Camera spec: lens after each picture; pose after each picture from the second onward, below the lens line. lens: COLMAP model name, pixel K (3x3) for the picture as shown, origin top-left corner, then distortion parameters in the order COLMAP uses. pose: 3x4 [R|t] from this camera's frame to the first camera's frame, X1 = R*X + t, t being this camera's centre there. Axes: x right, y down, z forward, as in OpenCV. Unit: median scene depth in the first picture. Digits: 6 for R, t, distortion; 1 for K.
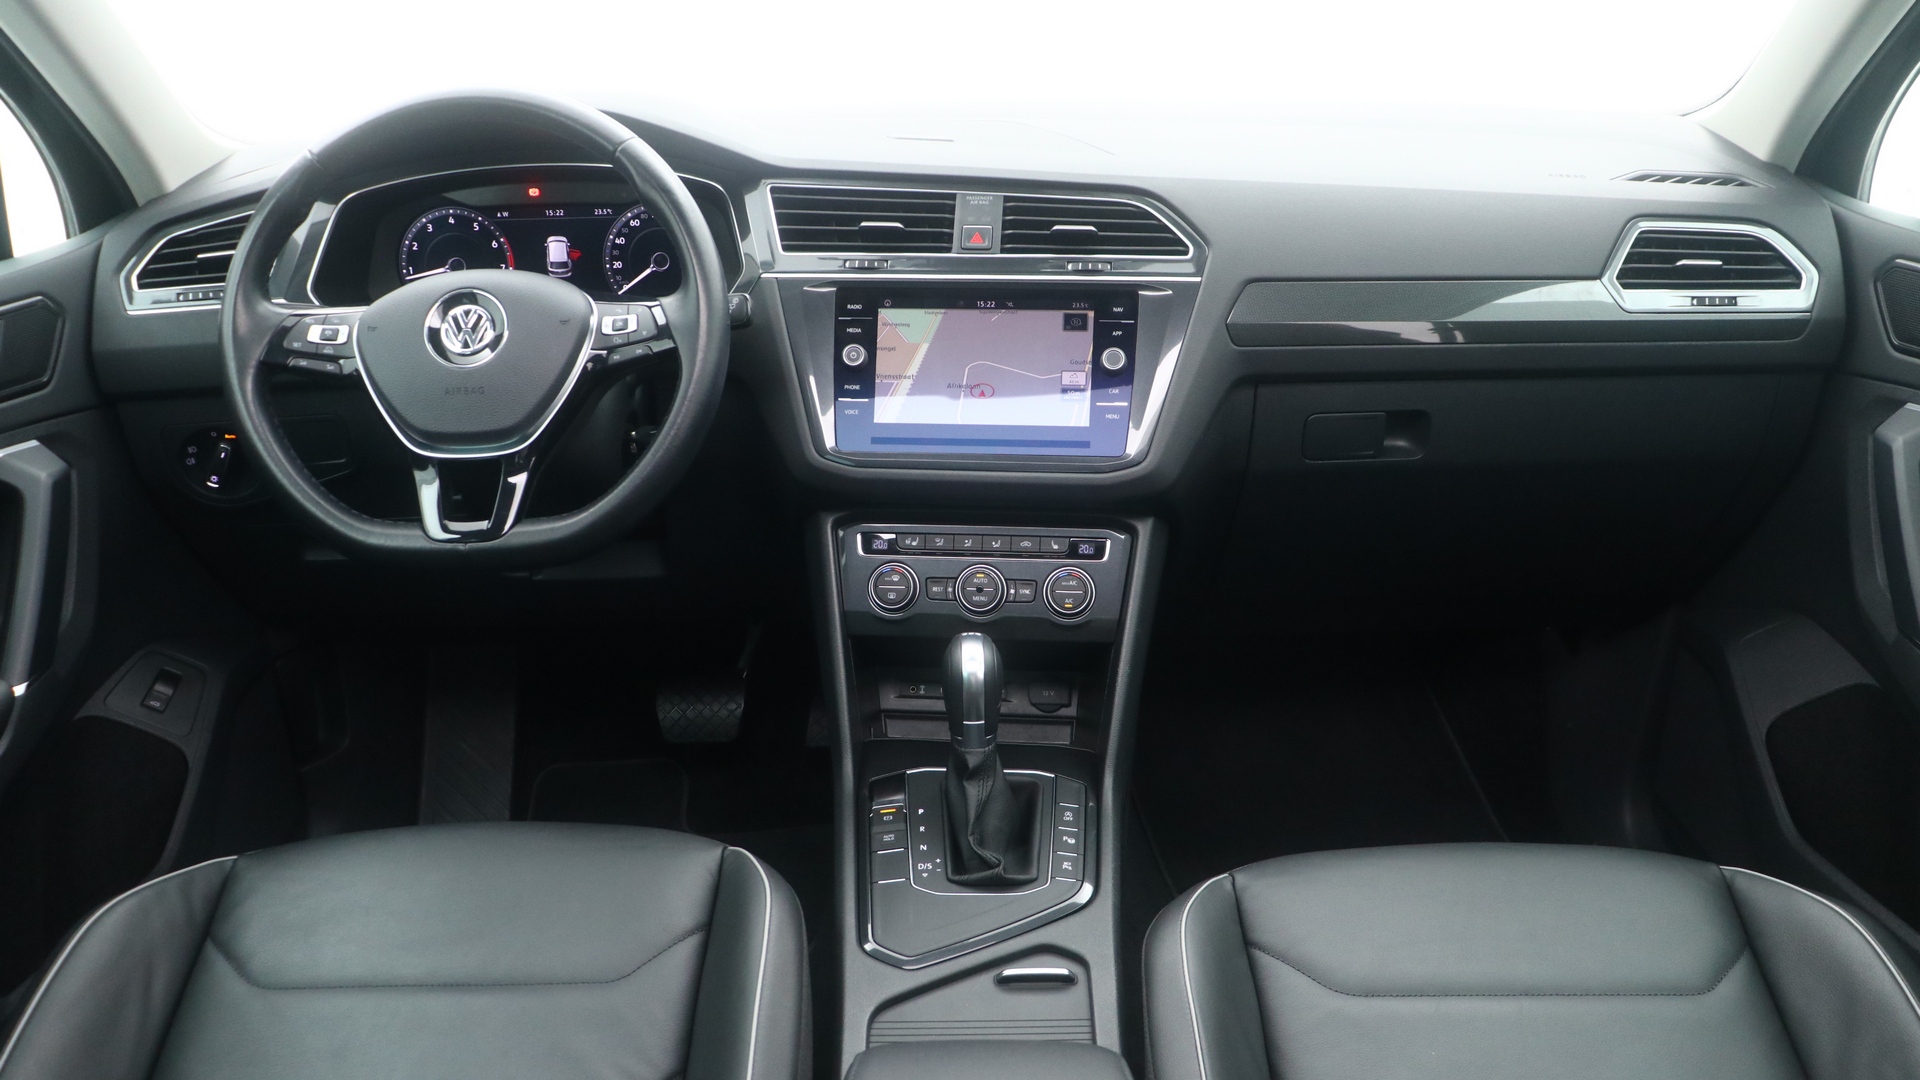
lens RADIAL K [[1532.7, 0, 960.0], [0, 1532.7, 540.0], [0, 0, 1]] dist [-0.014478, 0.005838]
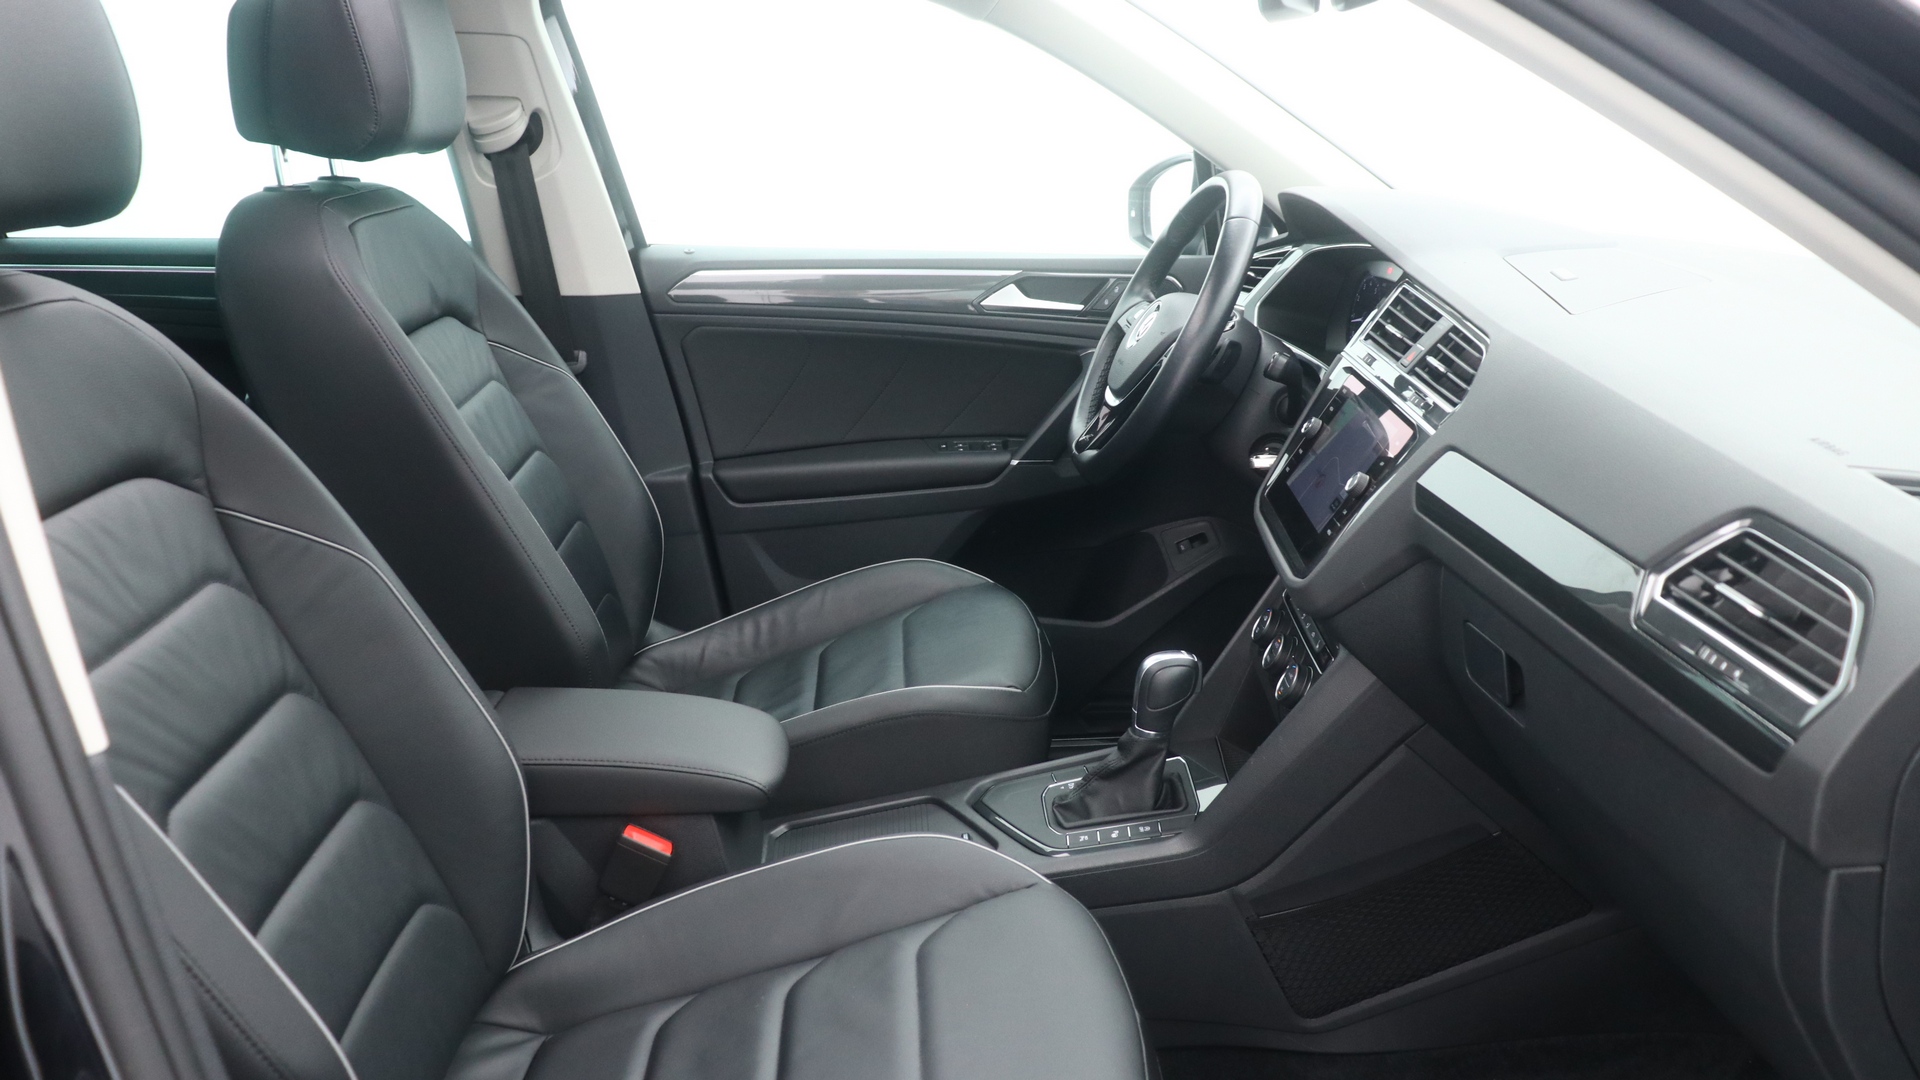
lens RADIAL K [[1576.7, 0, 958.4], [0, 1576.7, 483.4], [0, 0, 1]] dist [0.112873, 0.000309]
pose [[0.049541, 0.265377, -0.962871, 1.064728], [-0.366648, 0.901579, 0.229620, -0.254086], [0.929040, 0.341659, 0.141965, 0.587057]]
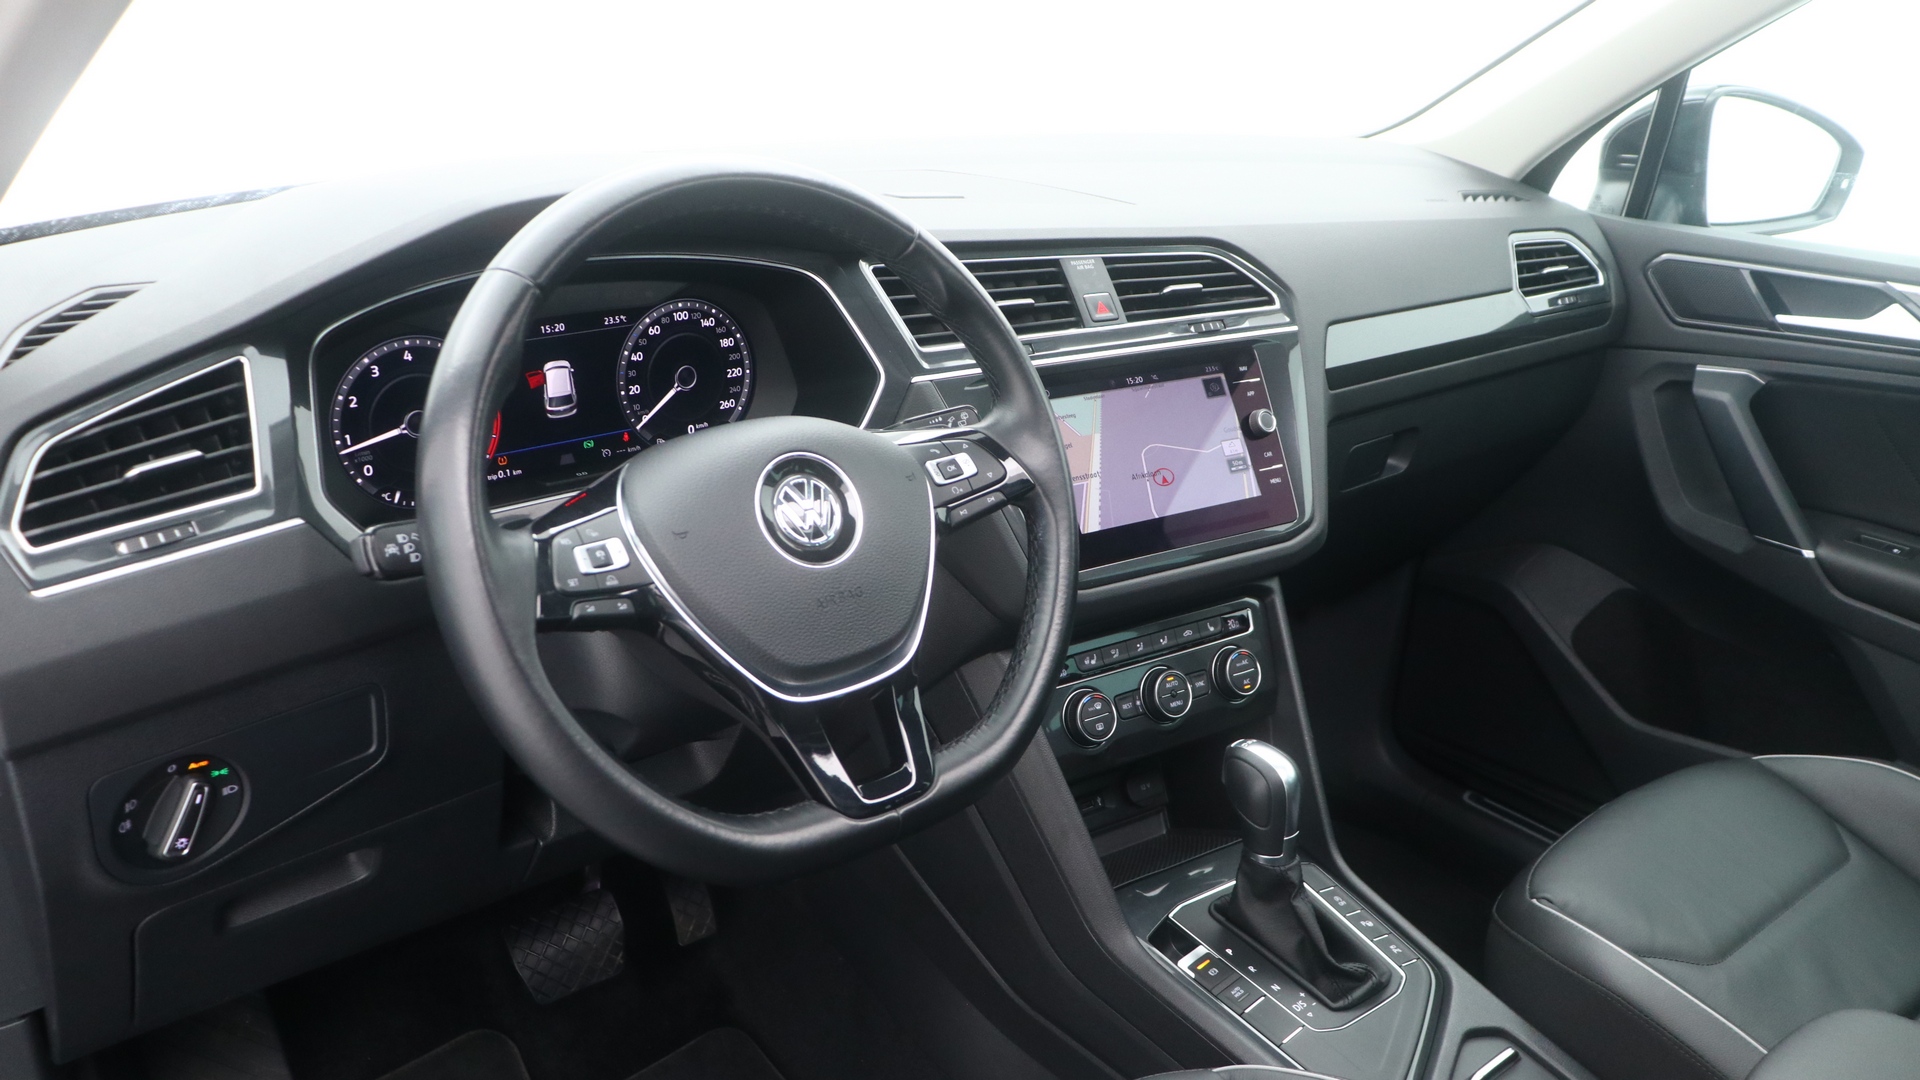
lens RADIAL K [[1532.7, 0, 960.0], [0, 1532.7, 540.0], [0, 0, 1]] dist [-0.014478, 0.005838]
pose [[0.762325, -0.191020, 0.618362, -0.621199], [0.190300, 0.979373, 0.067937, -0.141139], [-0.618584, 0.065884, 0.782952, 0.366990]]
